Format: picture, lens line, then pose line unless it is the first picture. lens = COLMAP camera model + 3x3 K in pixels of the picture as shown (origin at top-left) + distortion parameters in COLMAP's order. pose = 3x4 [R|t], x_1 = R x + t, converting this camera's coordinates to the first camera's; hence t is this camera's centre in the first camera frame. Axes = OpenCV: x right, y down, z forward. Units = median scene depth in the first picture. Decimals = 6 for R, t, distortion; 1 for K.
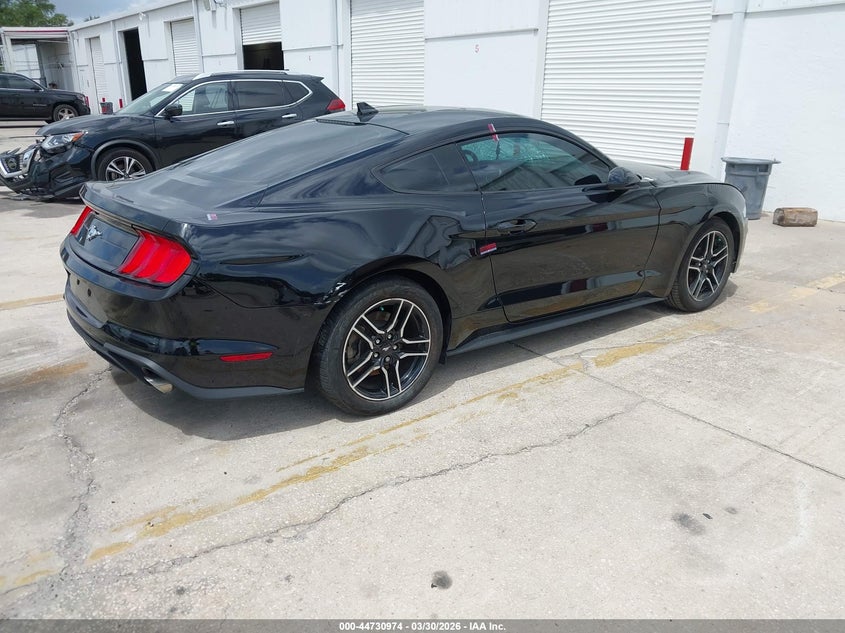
lens RADIAL K [[675.8, 0, 416.2], [0, 675.8, 314.2], [0, 0, 1]] dist [0.004751, -0.026975]
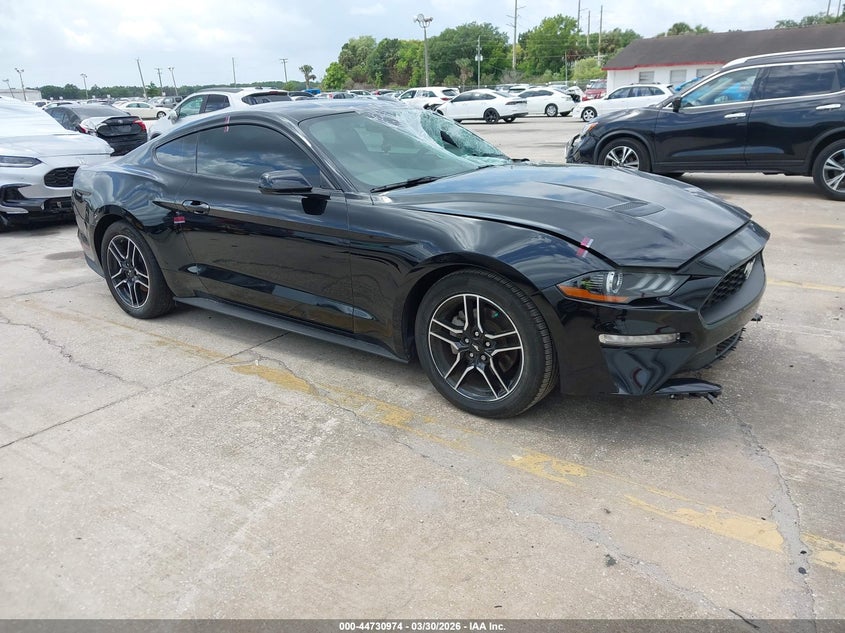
lens RADIAL K [[675.8, 0, 417.4], [0, 675.8, 319.4], [0, 0, 1]] dist [0.004751, -0.026975]
pose [[0.269252, 0.283482, -0.920403, 1.174890], [-0.265633, 0.940485, 0.211960, -0.255716], [0.925712, 0.187419, 0.328530, 0.881641]]
